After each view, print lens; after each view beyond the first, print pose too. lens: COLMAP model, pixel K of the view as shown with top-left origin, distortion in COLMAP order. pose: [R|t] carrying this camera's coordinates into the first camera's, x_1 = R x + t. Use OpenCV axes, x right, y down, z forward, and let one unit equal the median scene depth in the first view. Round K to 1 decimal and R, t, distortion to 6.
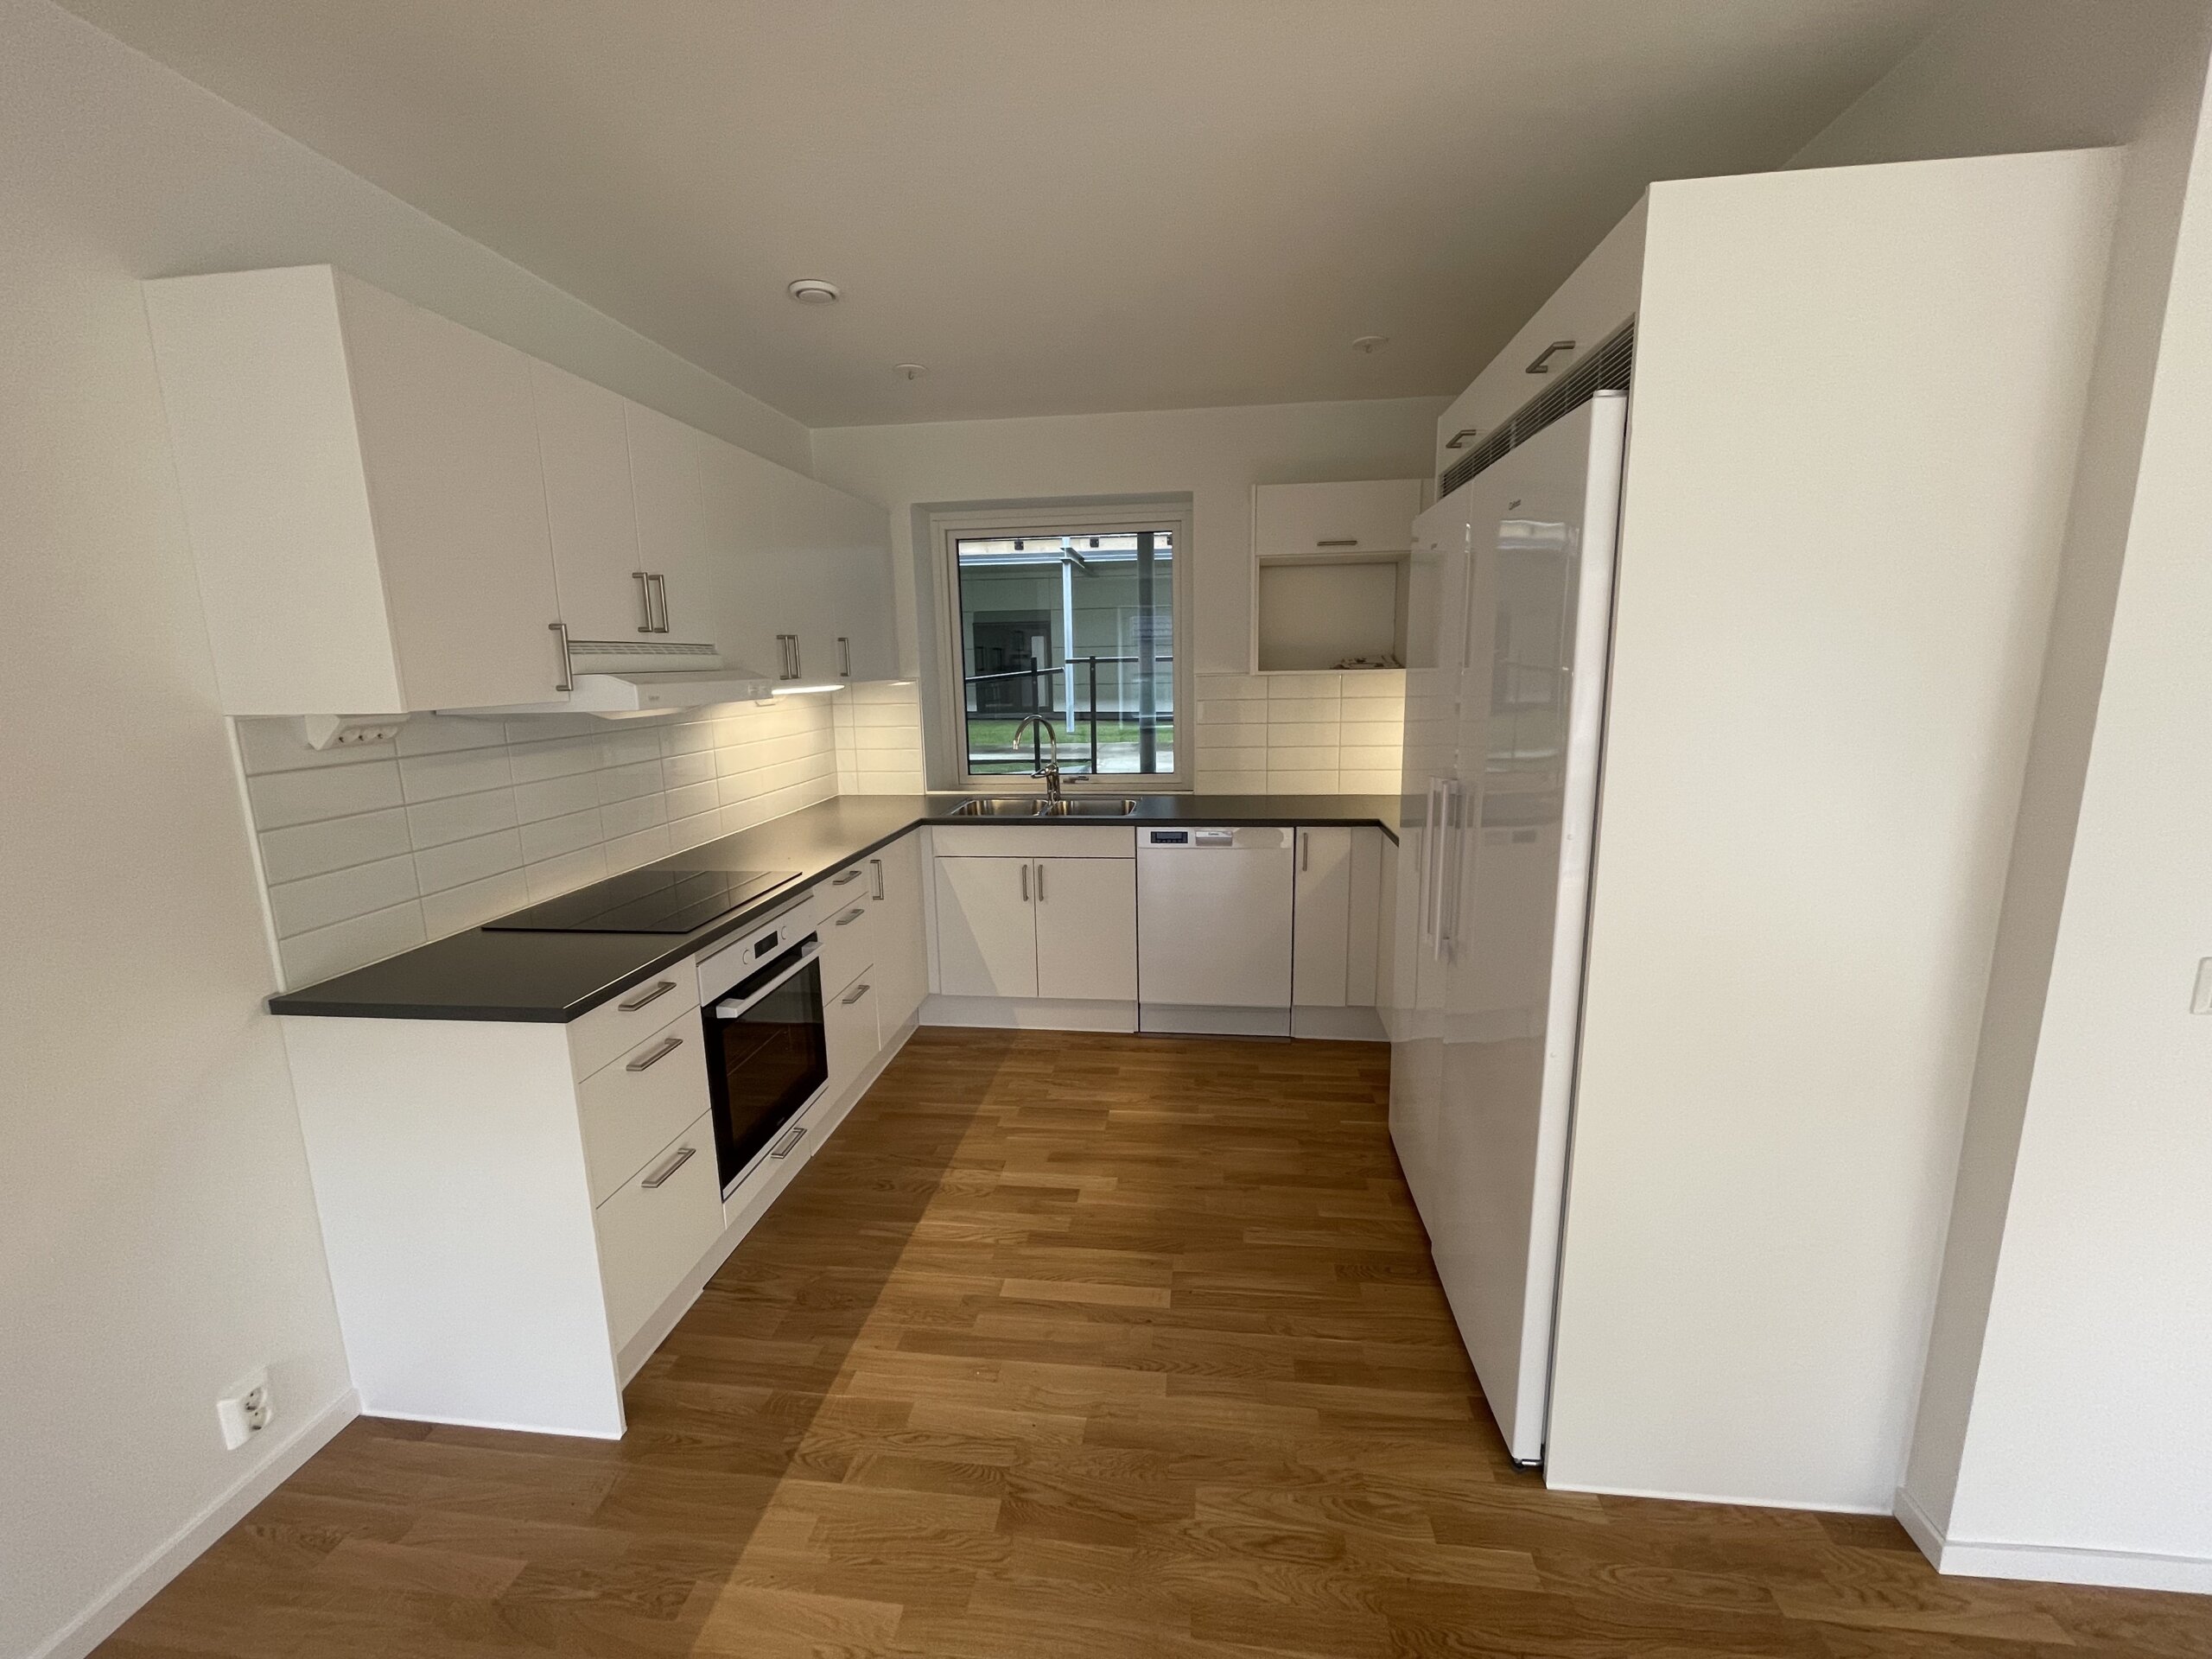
lens RADIAL K [[891.7, 0, 1106.0], [0, 891.7, 829.5], [0, 0, 1]] dist [-0.002232, -0.000365]
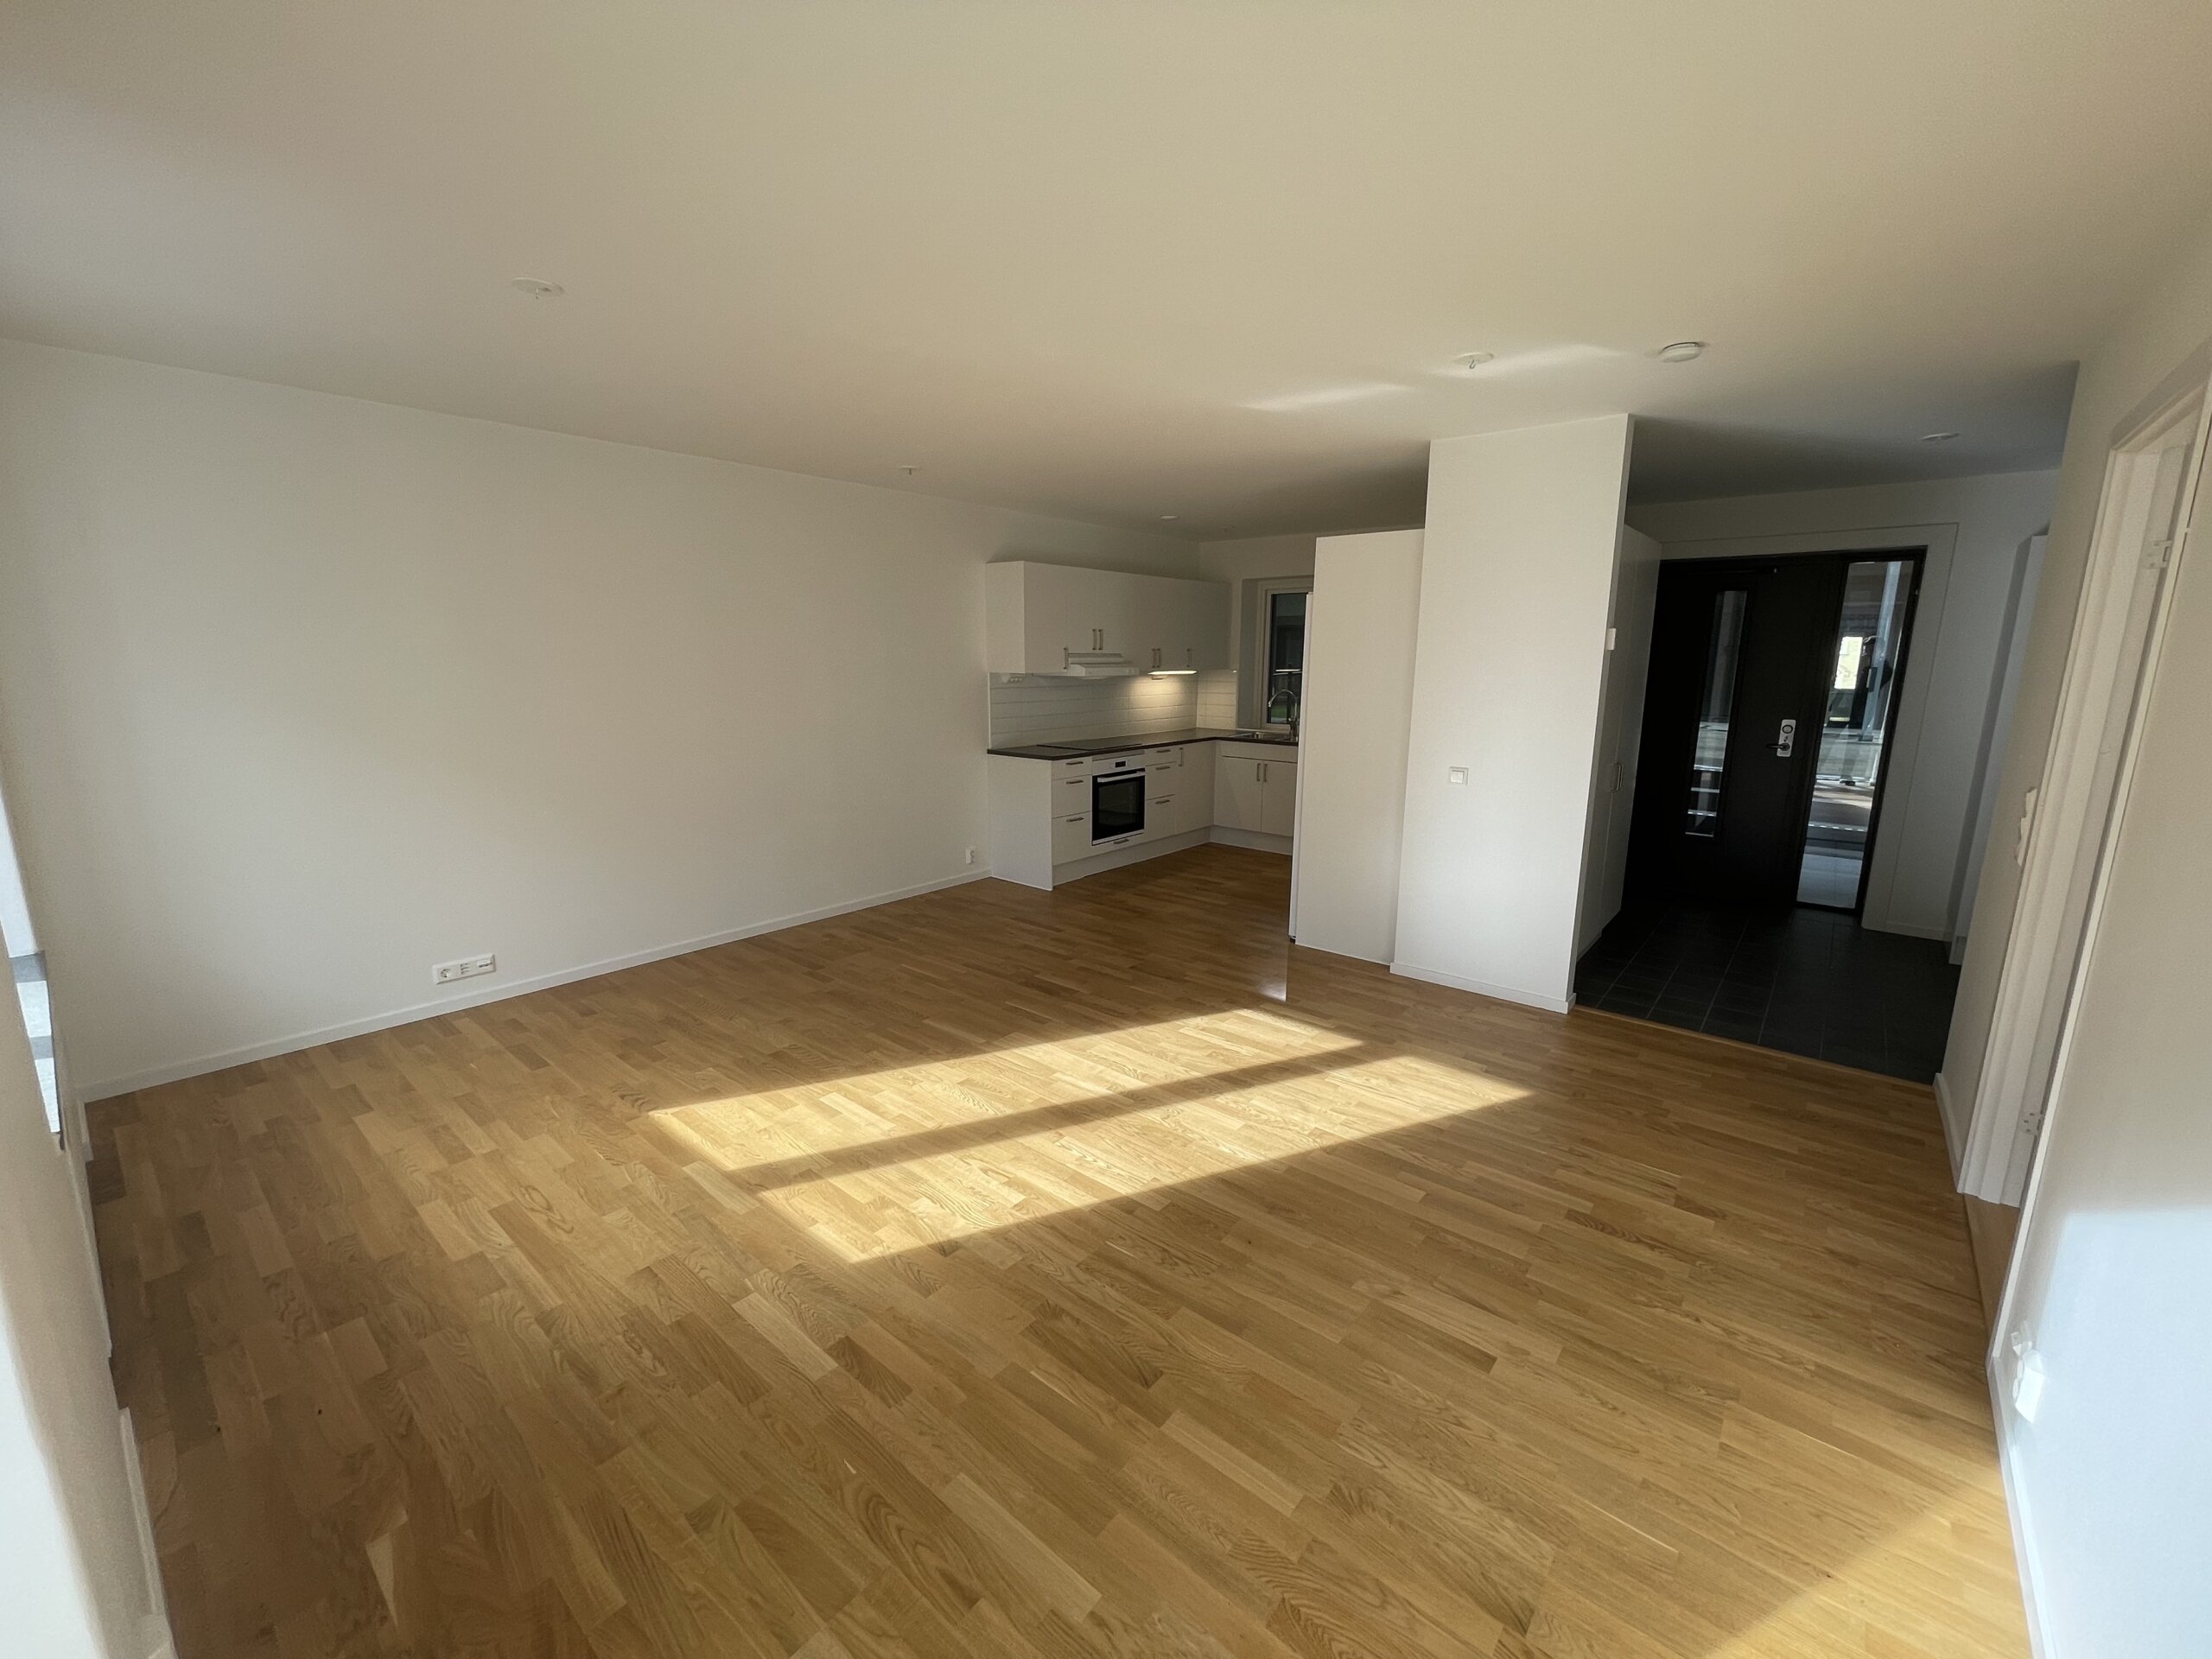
lens RADIAL K [[891.7, 0, 1106.0], [0, 891.7, 829.5], [0, 0, 1]] dist [-0.002232, -0.000365]
pose [[0.841646, 0.130390, -0.524052, 1.167665], [-0.124822, 0.991106, 0.046131, 0.231671], [0.525406, 0.026587, 0.850436, -1.508144]]
